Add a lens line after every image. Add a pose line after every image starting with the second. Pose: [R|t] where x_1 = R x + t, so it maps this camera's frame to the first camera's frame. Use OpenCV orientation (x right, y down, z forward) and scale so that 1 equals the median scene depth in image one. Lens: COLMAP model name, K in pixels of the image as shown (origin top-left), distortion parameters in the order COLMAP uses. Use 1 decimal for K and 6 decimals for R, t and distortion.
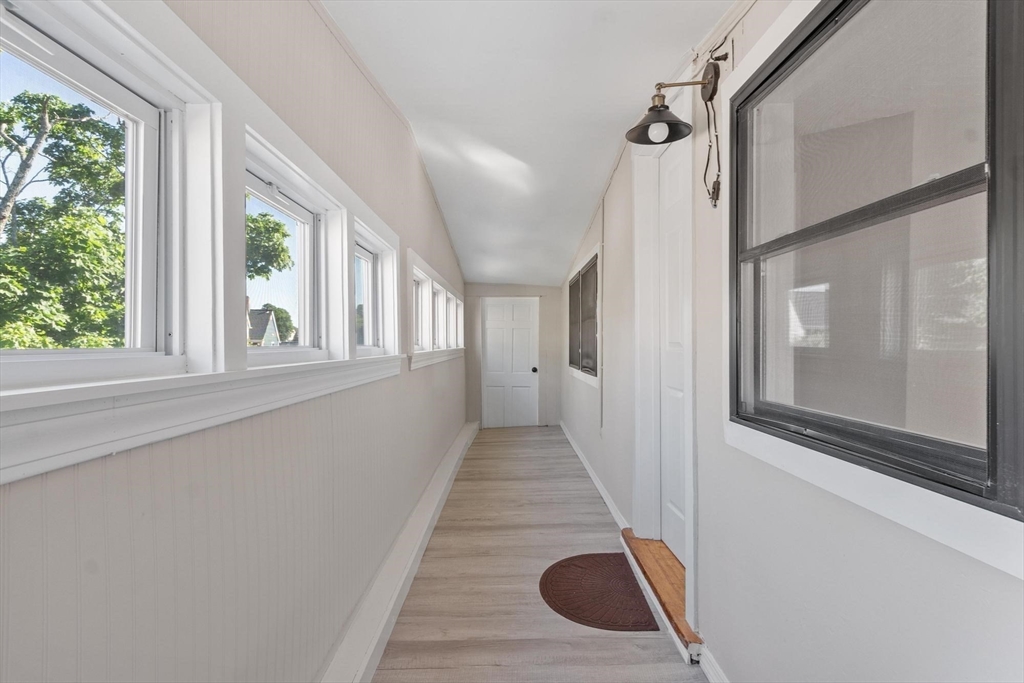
lens RADIAL K [[531.0, 0, 512.5], [0, 531.0, 342.2], [0, 0, 1]] dist [0.004442, -0.003998]
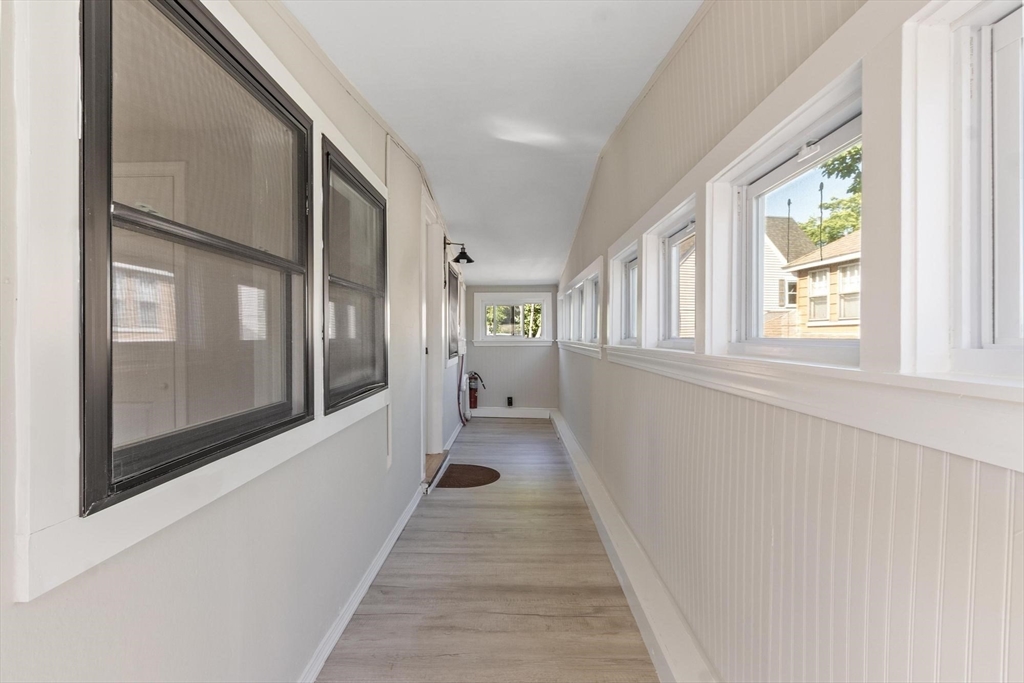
lens RADIAL K [[531.0, 0, 510.9], [0, 531.0, 339.8], [0, 0, 1]] dist [0.004442, -0.003998]
pose [[-0.999848, -0.007415, 0.015793, -0.004039], [-0.007287, 0.999940, 0.008151, 0.000535], [-0.015853, 0.008035, -0.999842, 1.808717]]
